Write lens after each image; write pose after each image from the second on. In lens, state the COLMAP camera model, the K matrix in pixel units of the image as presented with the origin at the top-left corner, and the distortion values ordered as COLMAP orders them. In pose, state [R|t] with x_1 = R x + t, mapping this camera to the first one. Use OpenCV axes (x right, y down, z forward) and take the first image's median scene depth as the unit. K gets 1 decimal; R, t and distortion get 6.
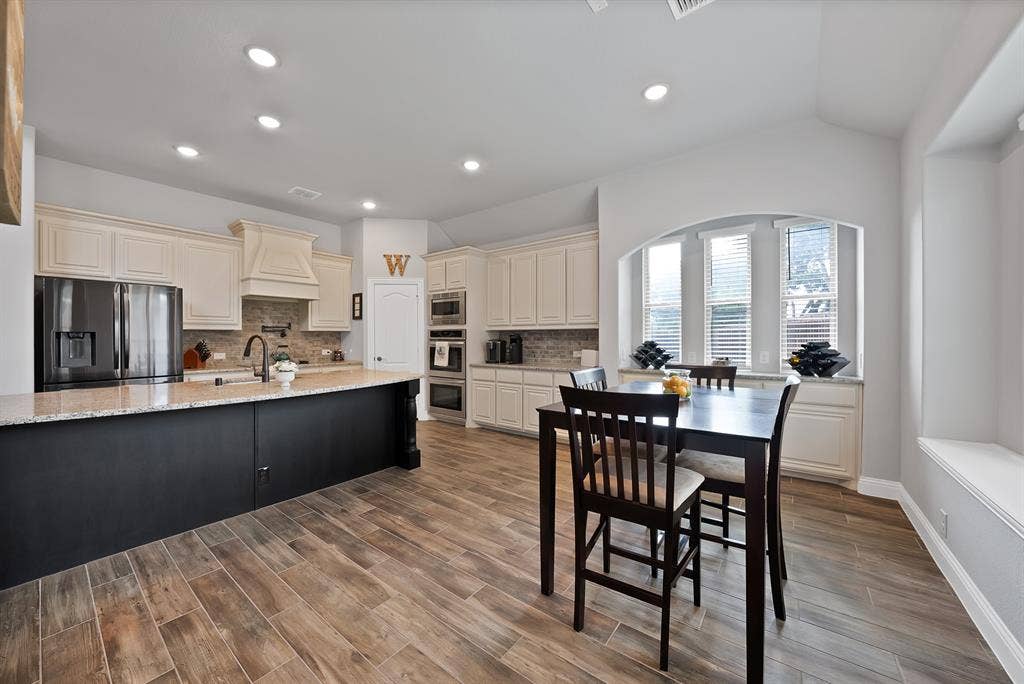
lens RADIAL K [[372.6, 0, 513.6], [0, 372.6, 336.6], [0, 0, 1]] dist [-0.015389, 0.003889]
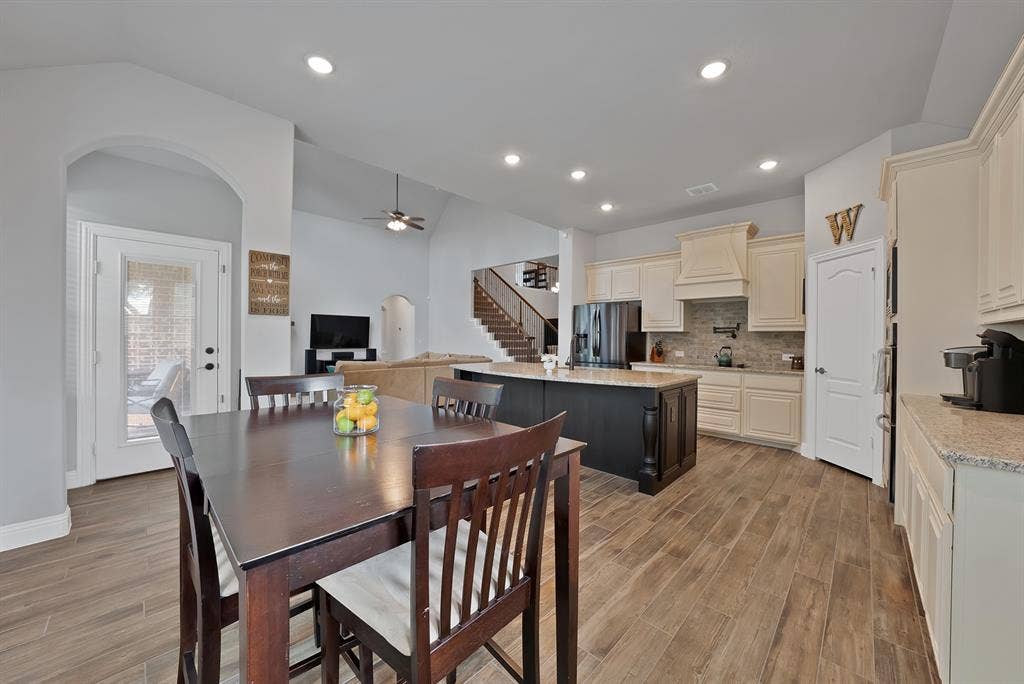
lens RADIAL K [[372.6, 0, 489.5], [0, 372.6, 339.1], [0, 0, 1]] dist [-0.015389, 0.003889]
pose [[-0.132848, 0.009662, -0.991089, 0.472884], [-0.005077, 0.999933, 0.010429, -0.003150], [0.991123, 0.006418, -0.132790, 0.583767]]
